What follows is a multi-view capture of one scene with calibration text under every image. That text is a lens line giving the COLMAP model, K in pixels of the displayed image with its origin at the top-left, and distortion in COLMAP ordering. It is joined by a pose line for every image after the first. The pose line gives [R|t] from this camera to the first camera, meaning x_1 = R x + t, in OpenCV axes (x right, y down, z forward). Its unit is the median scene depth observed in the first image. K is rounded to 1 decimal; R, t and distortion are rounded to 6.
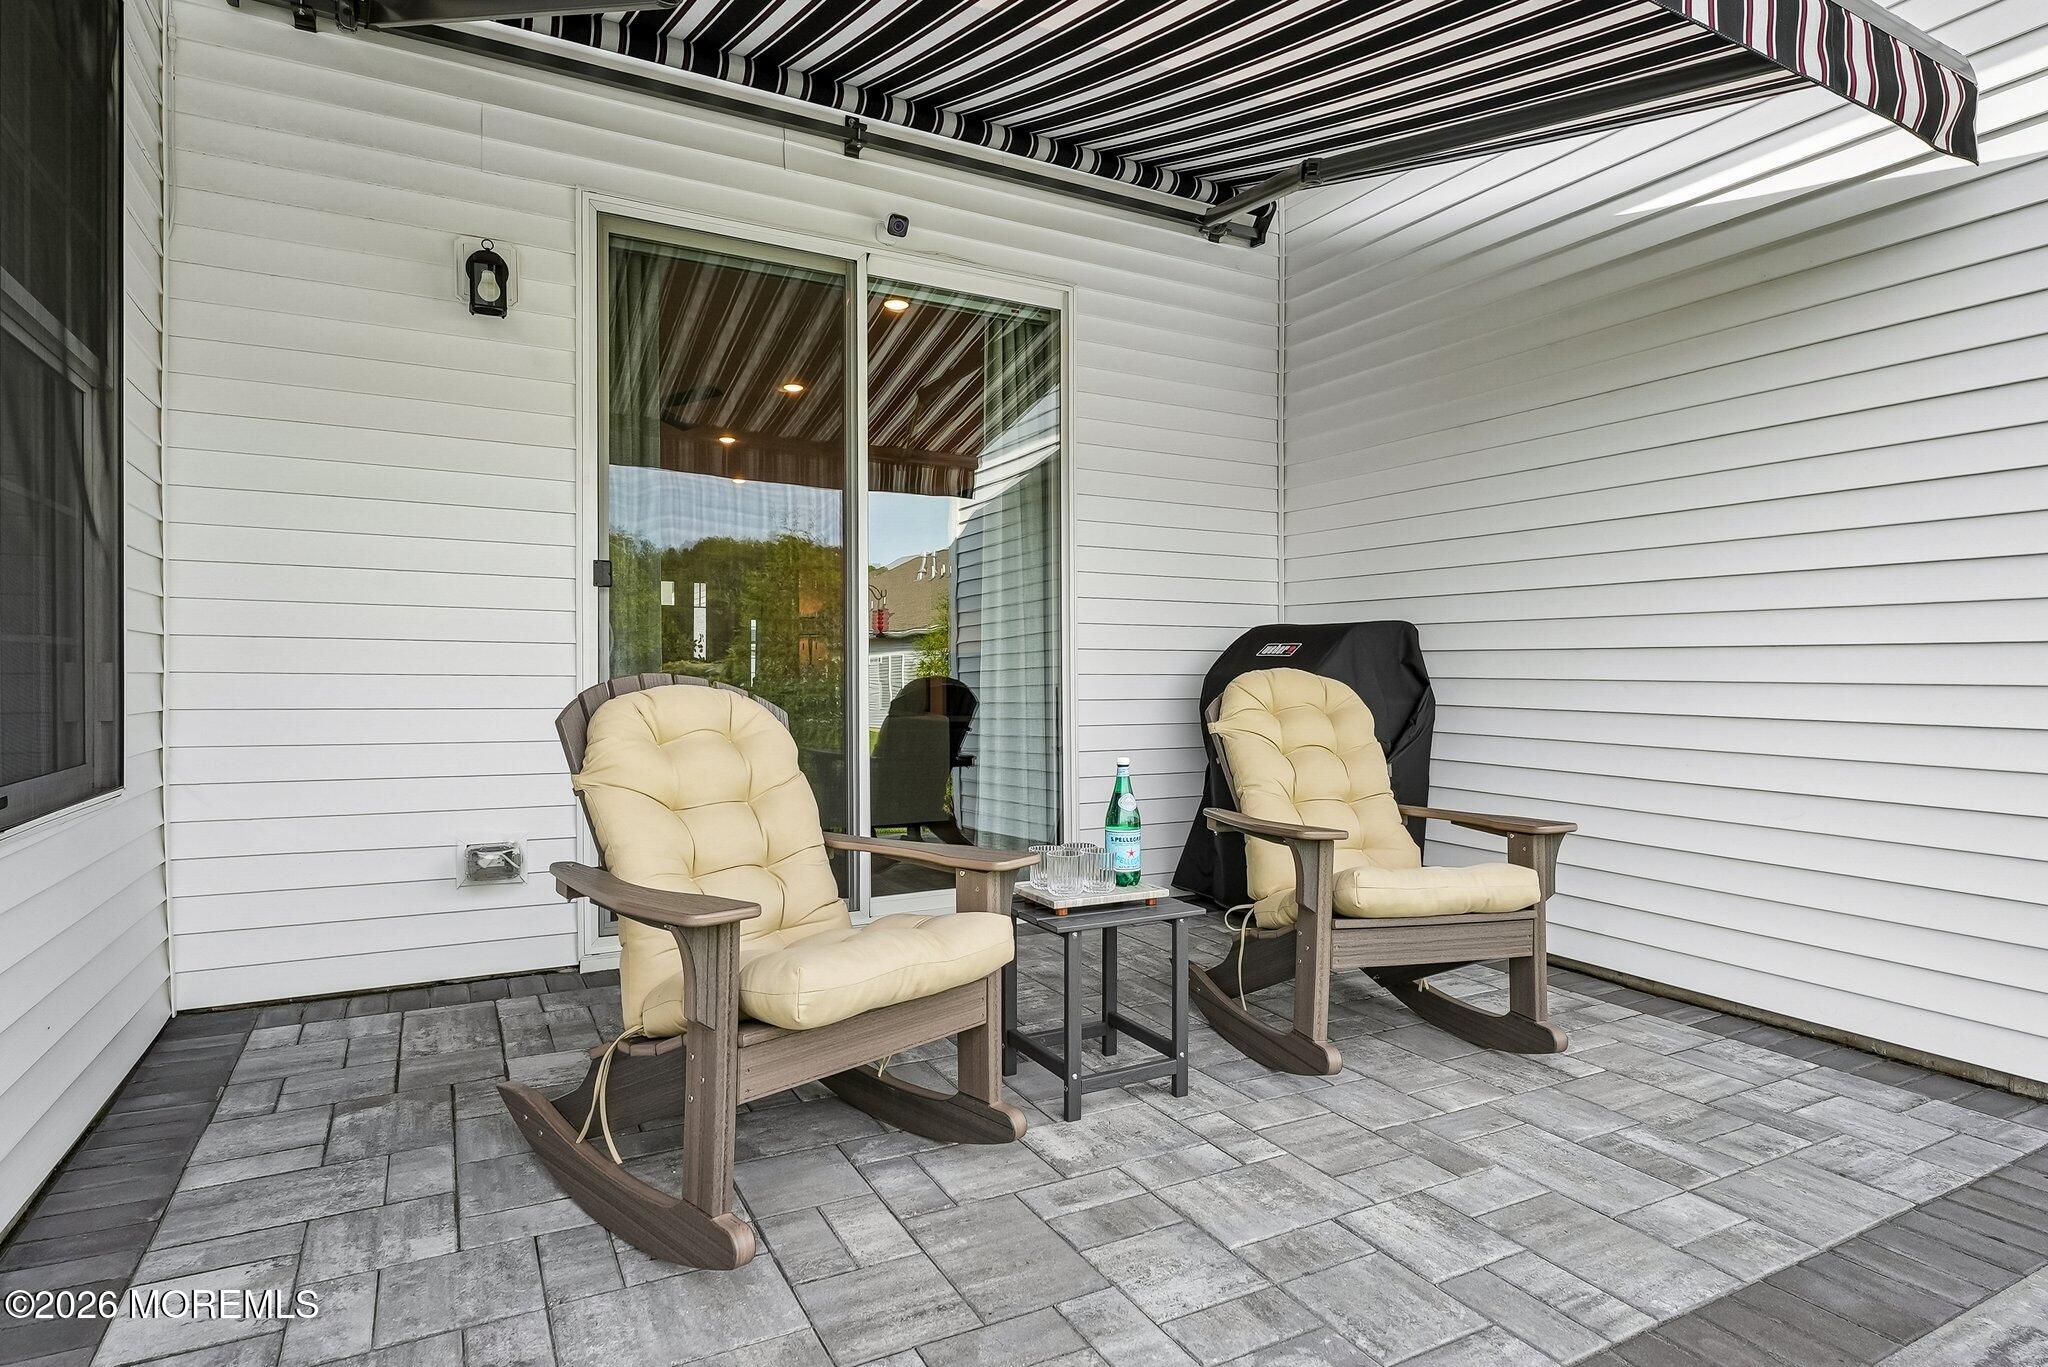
lens RADIAL K [[1097.8, 0, 1021.2], [0, 1097.8, 681.2], [0, 0, 1]] dist [-0.001201, -0.000143]
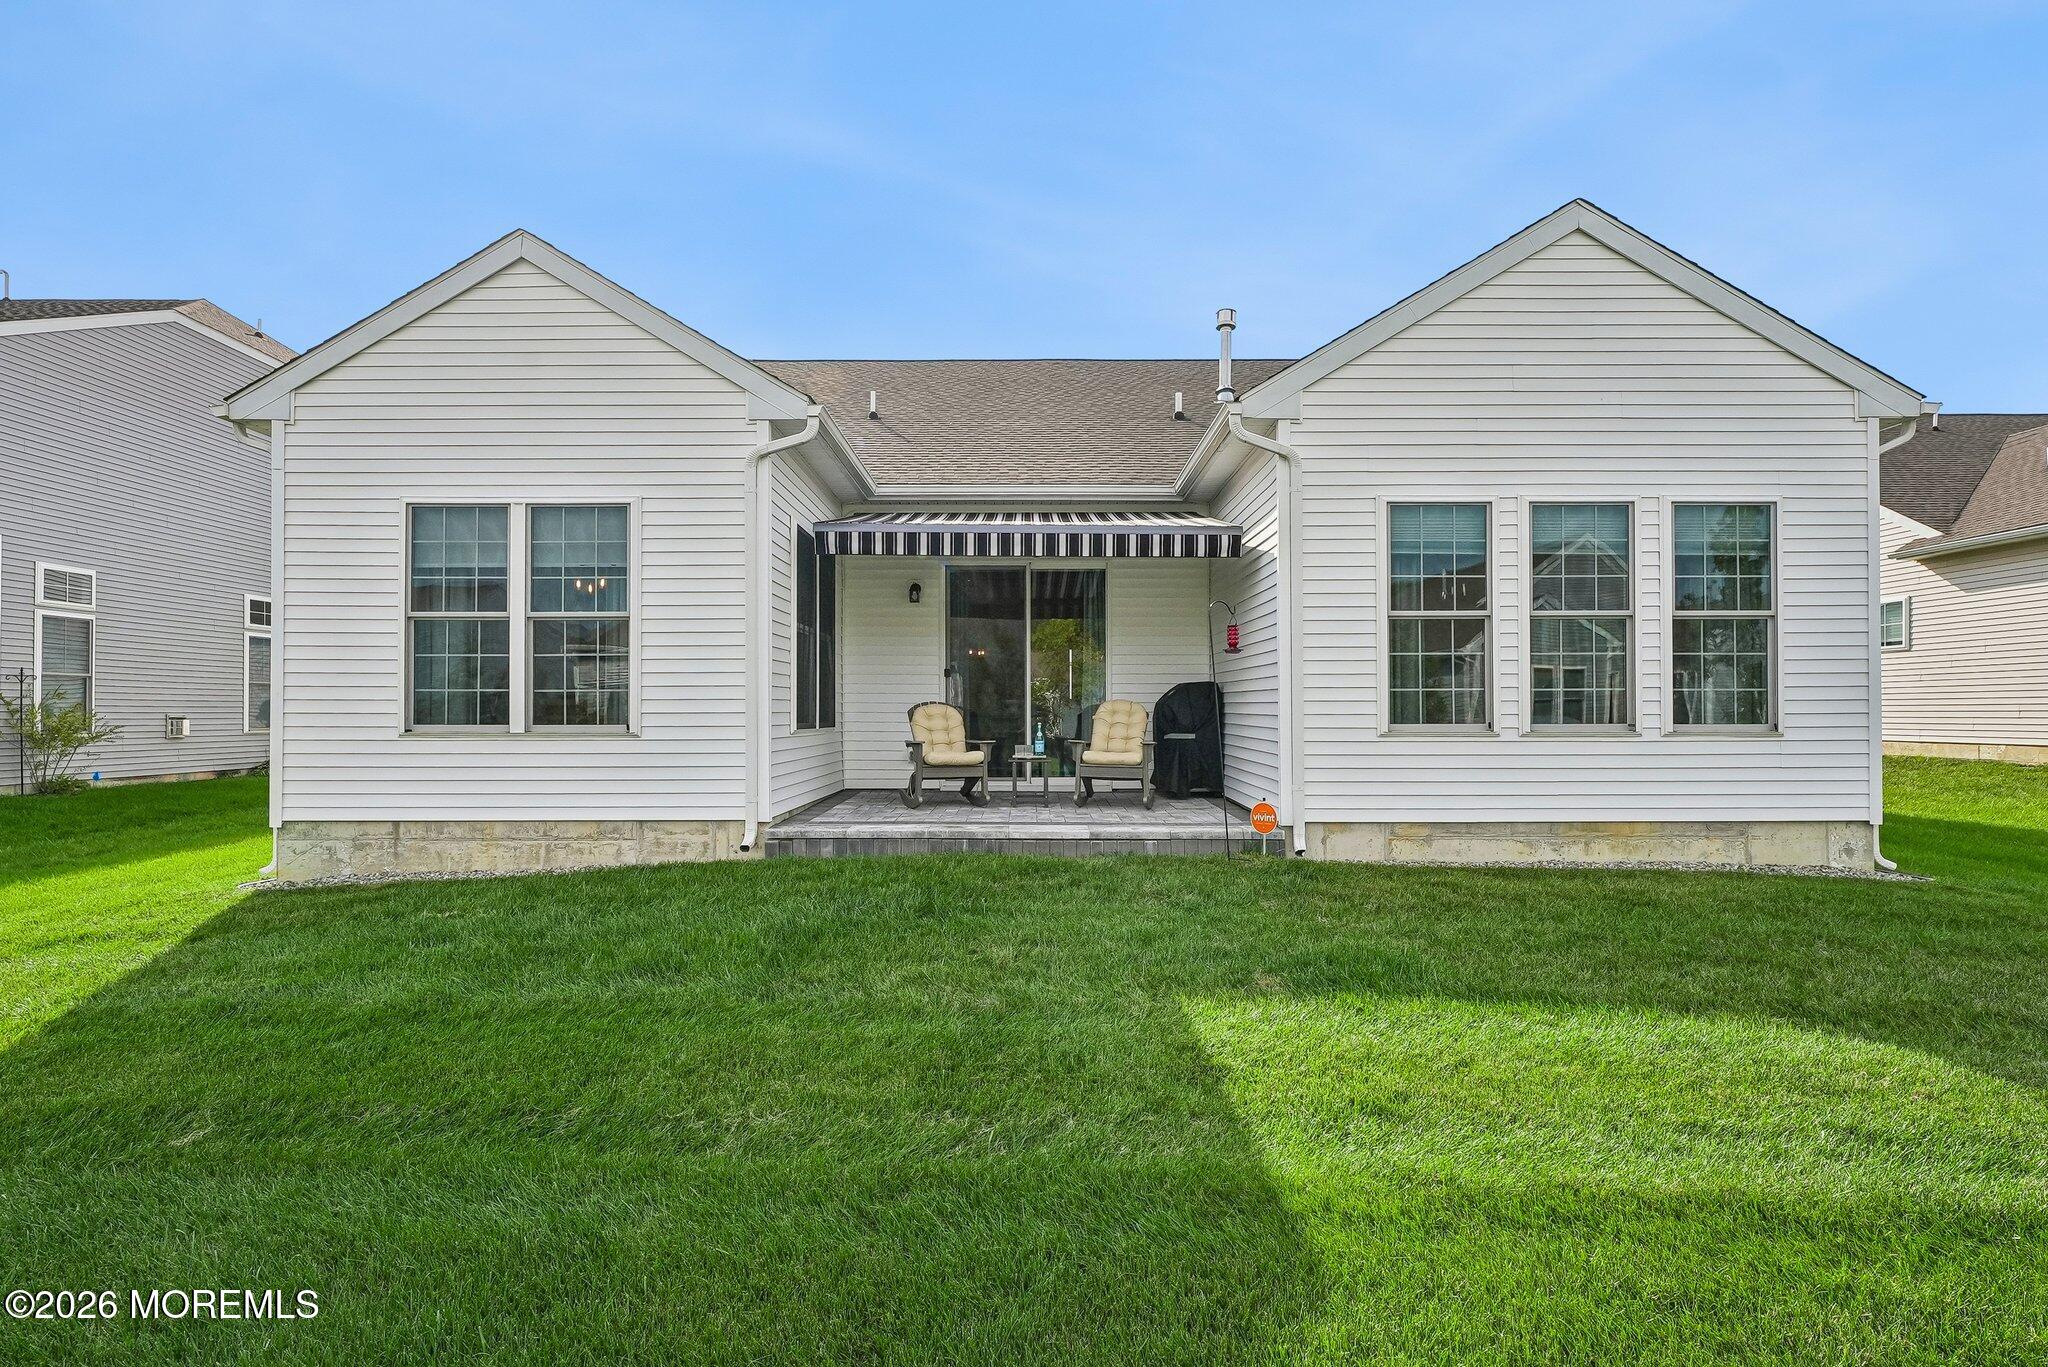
lens RADIAL K [[1023.6, 0, 1026.0], [0, 1023.6, 692.1], [0, 0, 1]] dist [-0.010065, -0.001074]
pose [[0.880014, -0.009345, -0.474857, 1.554866], [-0.000196, 0.999799, -0.020038, 0.027964], [0.474948, 0.017727, 0.879835, -1.933824]]
